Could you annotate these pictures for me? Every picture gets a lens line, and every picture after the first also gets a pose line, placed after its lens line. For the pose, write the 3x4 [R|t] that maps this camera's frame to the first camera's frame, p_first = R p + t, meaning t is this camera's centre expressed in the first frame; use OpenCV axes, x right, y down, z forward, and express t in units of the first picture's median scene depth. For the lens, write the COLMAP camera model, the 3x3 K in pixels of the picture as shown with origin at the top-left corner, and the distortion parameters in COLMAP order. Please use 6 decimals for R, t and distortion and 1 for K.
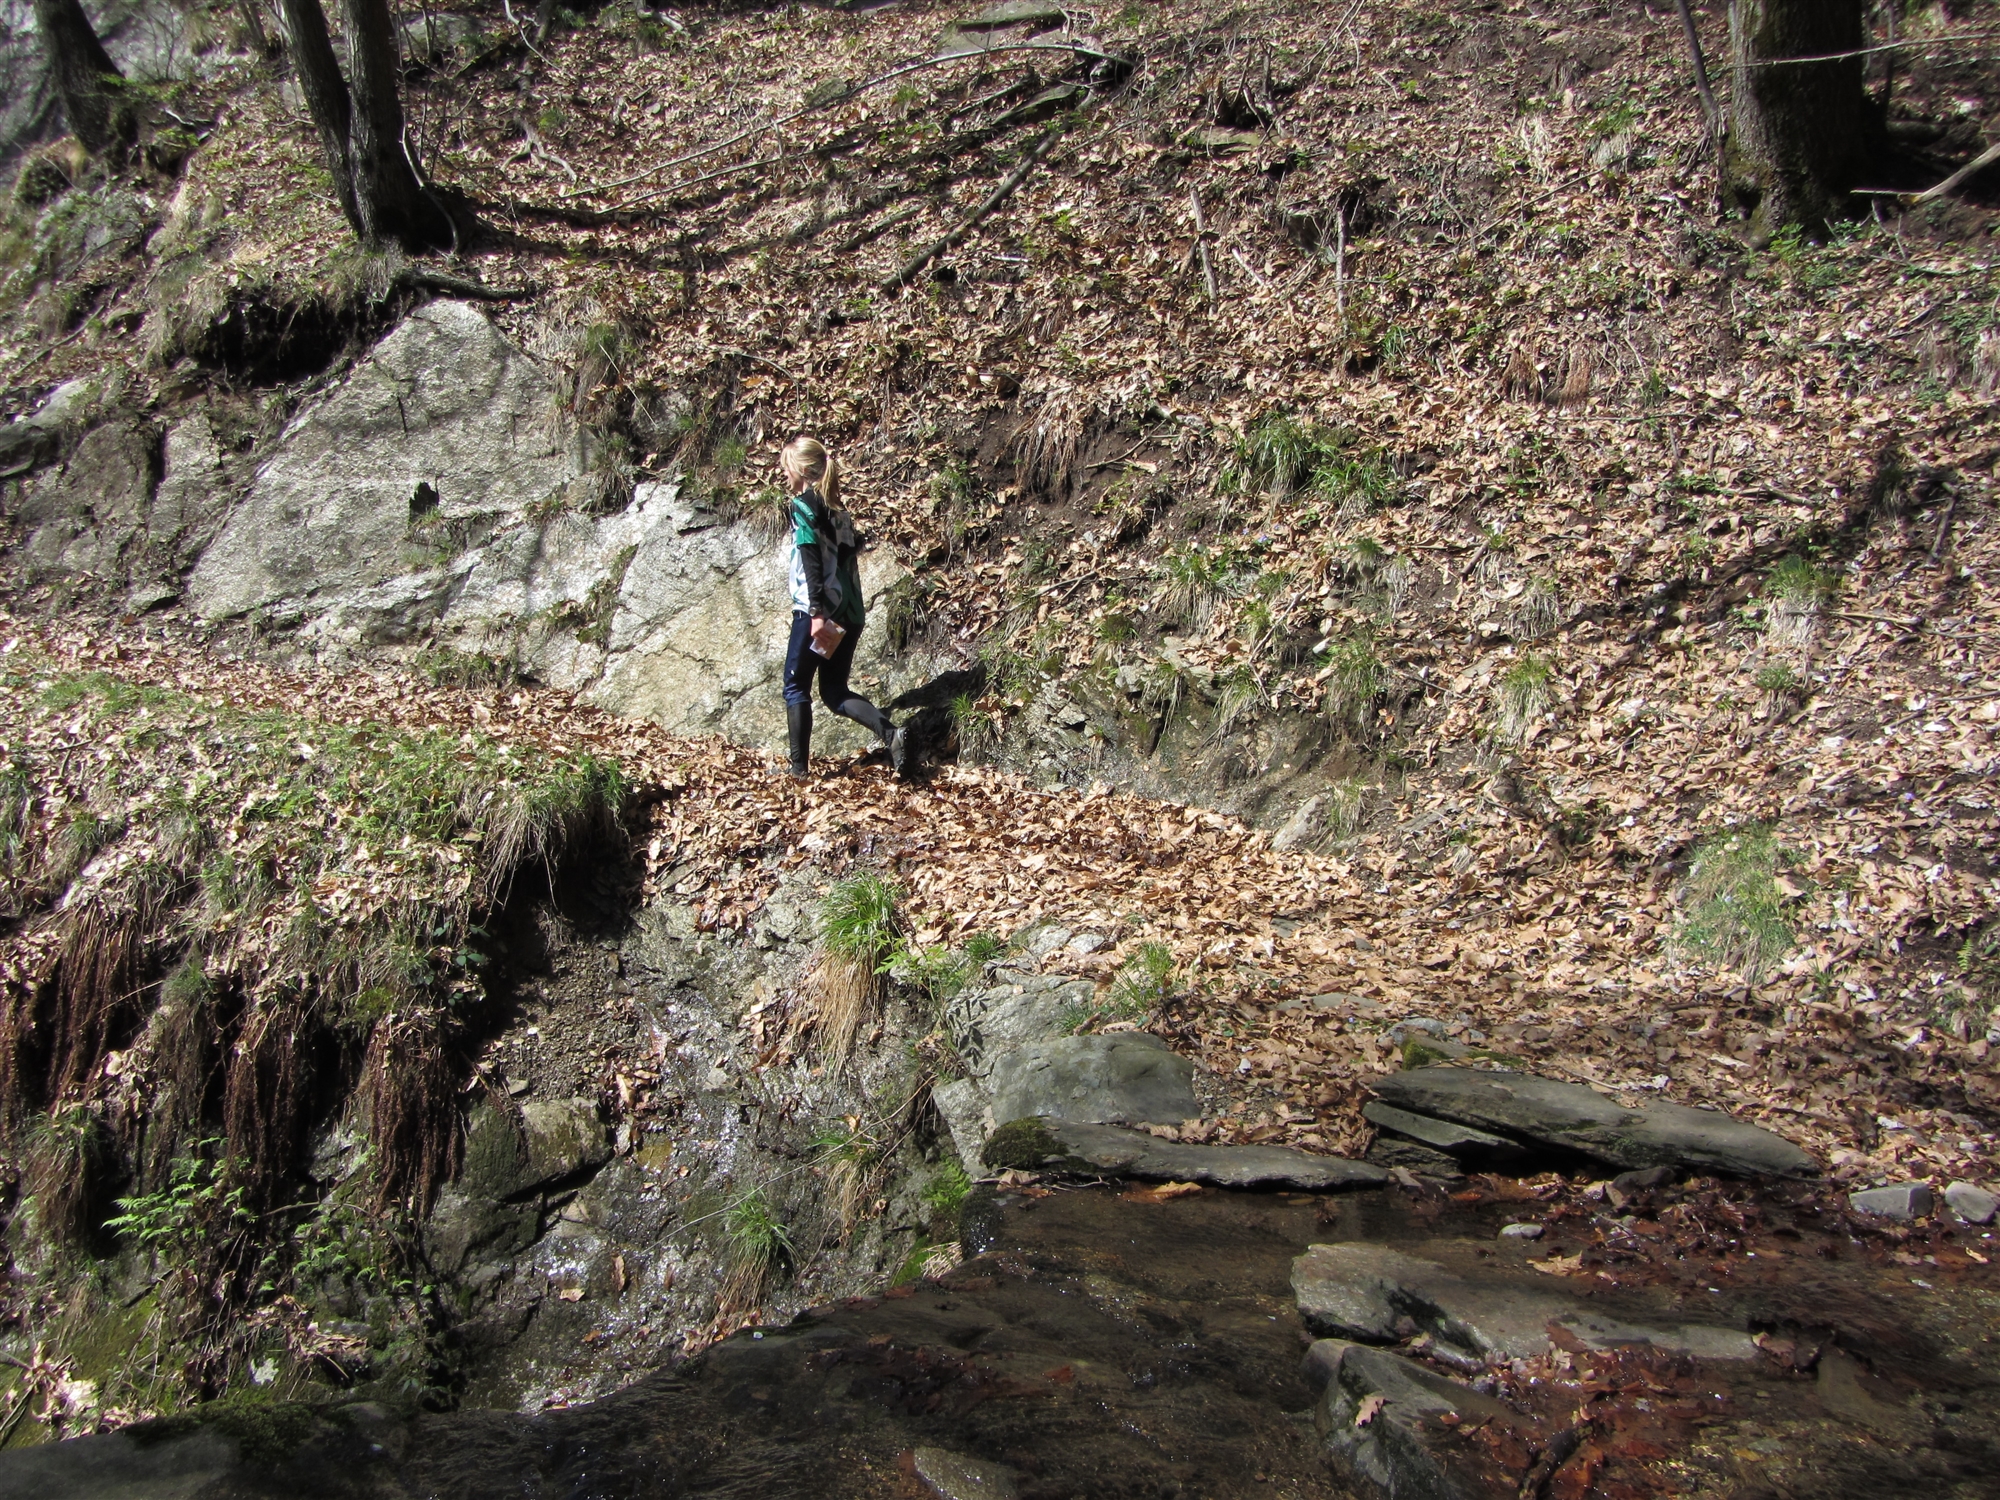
lens RADIAL K [[1642.2, 0, 1019.8], [0, 1642.2, 725.5], [0, 0, 1]] dist [-0.037021, 0.011742]
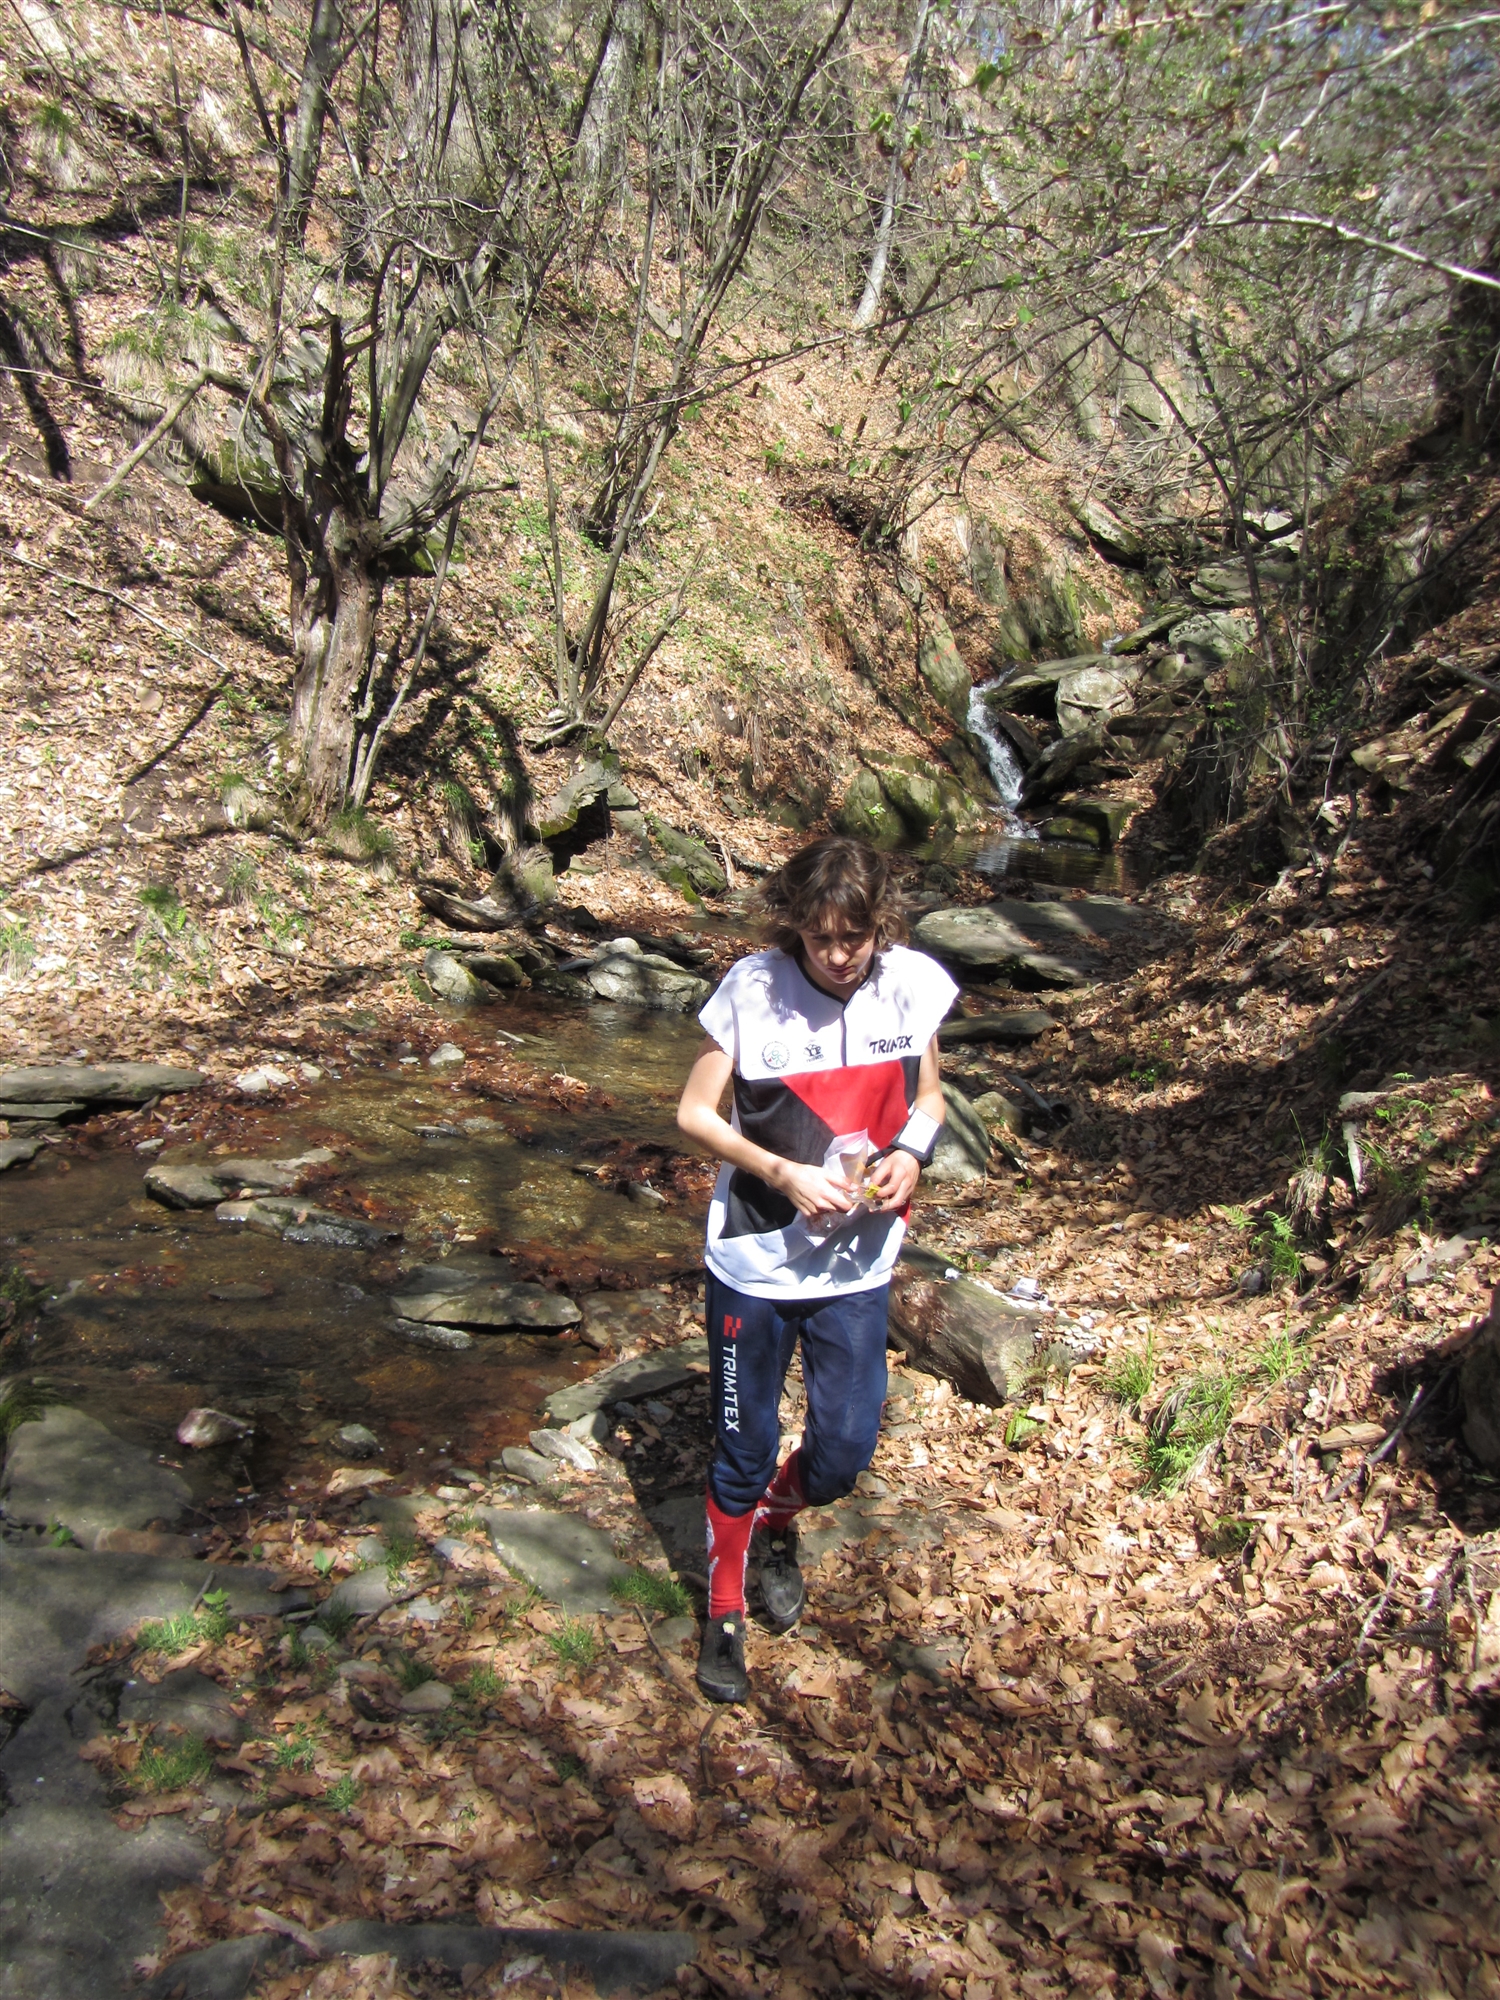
lens RADIAL K [[1611.8, 0, 672.5], [0, 1611.8, 995.1], [0, 0, 1]] dist [-0.007966, 0.008000]
pose [[0.303693, -0.190490, 0.933533, -0.512106], [-0.053090, 0.974904, 0.216203, -0.125230], [-0.951290, -0.115221, 0.285958, -0.047329]]
